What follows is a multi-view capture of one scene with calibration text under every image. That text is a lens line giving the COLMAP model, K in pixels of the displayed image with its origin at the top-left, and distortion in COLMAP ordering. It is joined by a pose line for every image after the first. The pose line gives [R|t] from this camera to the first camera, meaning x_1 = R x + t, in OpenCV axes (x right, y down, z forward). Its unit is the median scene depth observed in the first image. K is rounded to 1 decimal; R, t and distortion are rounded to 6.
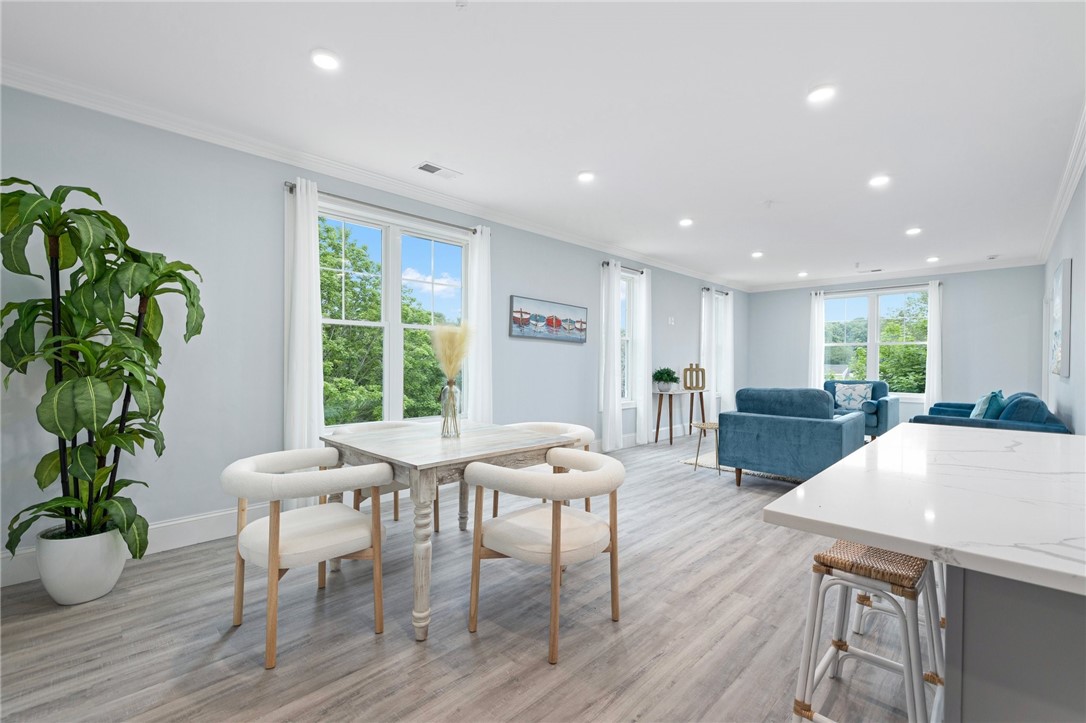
lens RADIAL K [[434.9, 0, 540.5], [0, 434.9, 378.7], [0, 0, 1]] dist [-0.000418, -0.015881]
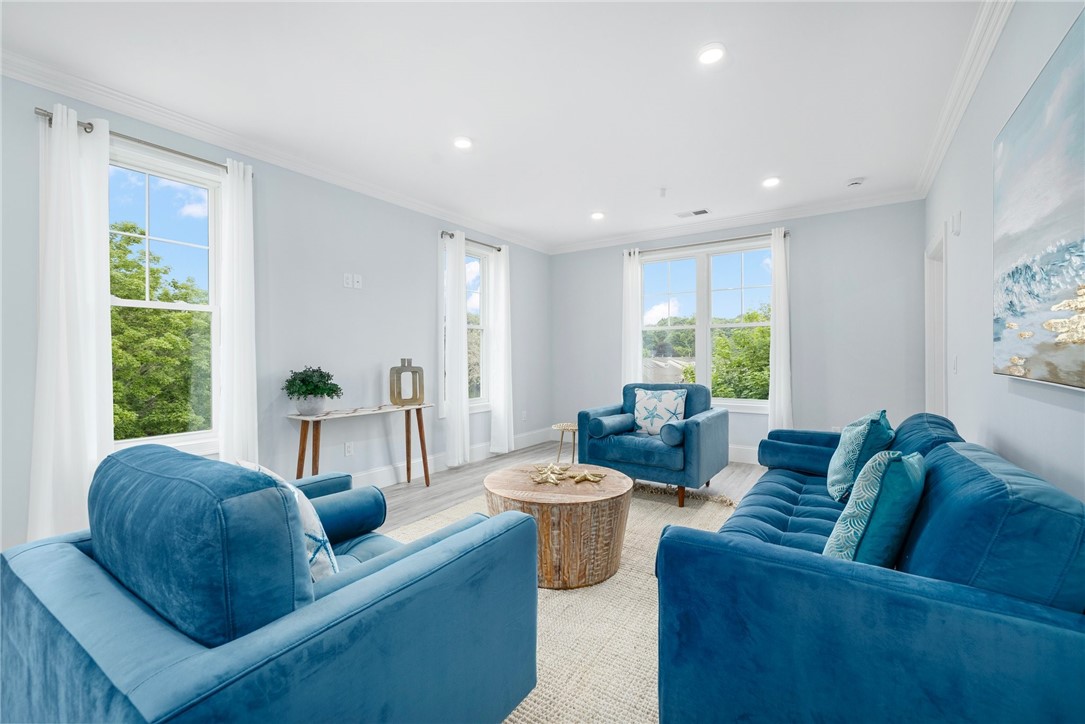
lens RADIAL K [[465.5, 0, 542.5], [0, 465.5, 362.0], [0, 0, 1]] dist [0.001001, 0.000073]
pose [[0.972563, -0.008029, 0.232499, 0.379578], [0.013450, 0.999673, -0.021741, -0.014128], [-0.232249, 0.024272, 0.972354, 0.373555]]
